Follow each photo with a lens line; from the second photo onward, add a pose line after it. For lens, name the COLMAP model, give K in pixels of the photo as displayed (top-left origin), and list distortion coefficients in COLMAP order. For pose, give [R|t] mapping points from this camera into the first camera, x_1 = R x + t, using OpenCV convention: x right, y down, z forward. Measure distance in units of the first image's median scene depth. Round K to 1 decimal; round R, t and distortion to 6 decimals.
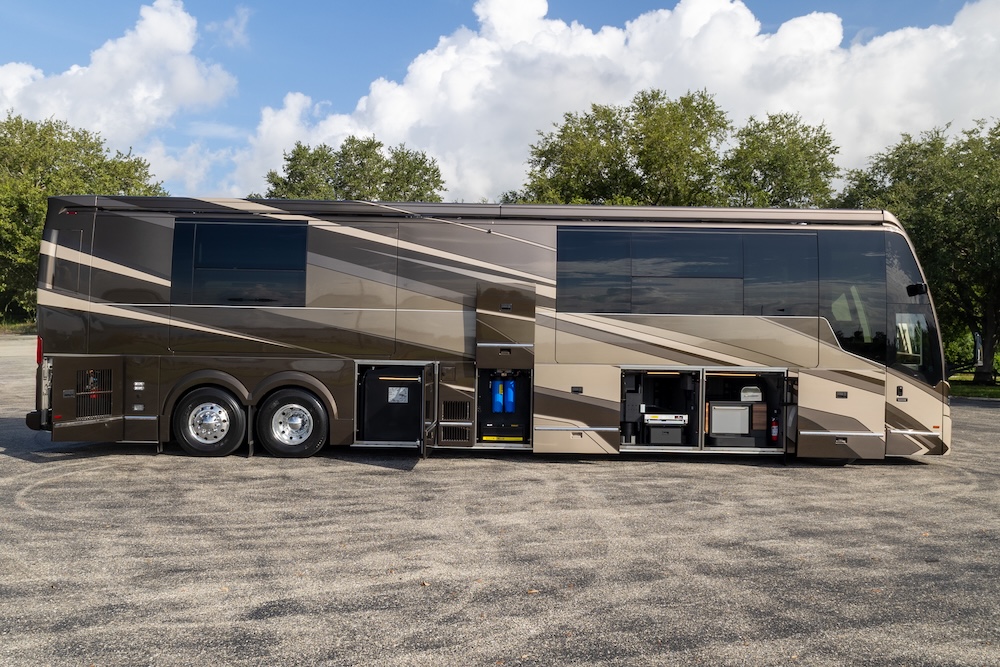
lens RADIAL K [[816.4, 0, 500.0], [0, 816.4, 333.5], [0, 0, 1]] dist [0.007512, 0.000115]
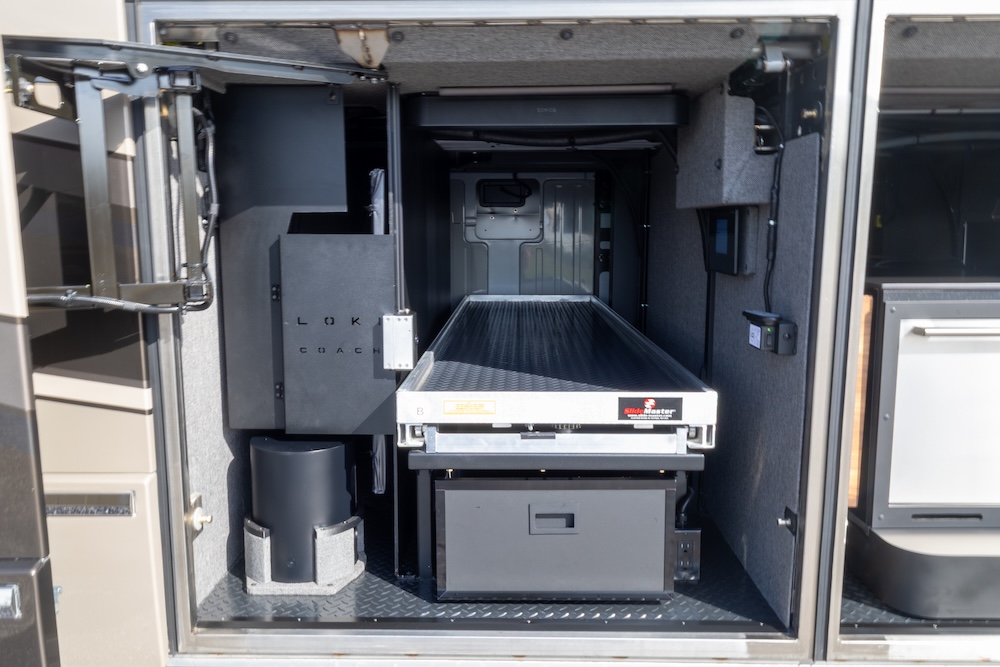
lens RADIAL K [[816.4, 0, 500.0], [0, 816.4, 333.5], [0, 0, 1]] dist [0.007512, 0.000115]
pose [[0.999172, -0.012188, -0.038823, 0.199257], [0.018502, 0.985837, 0.166683, 0.067796], [0.036241, -0.167263, 0.985246, 0.868093]]
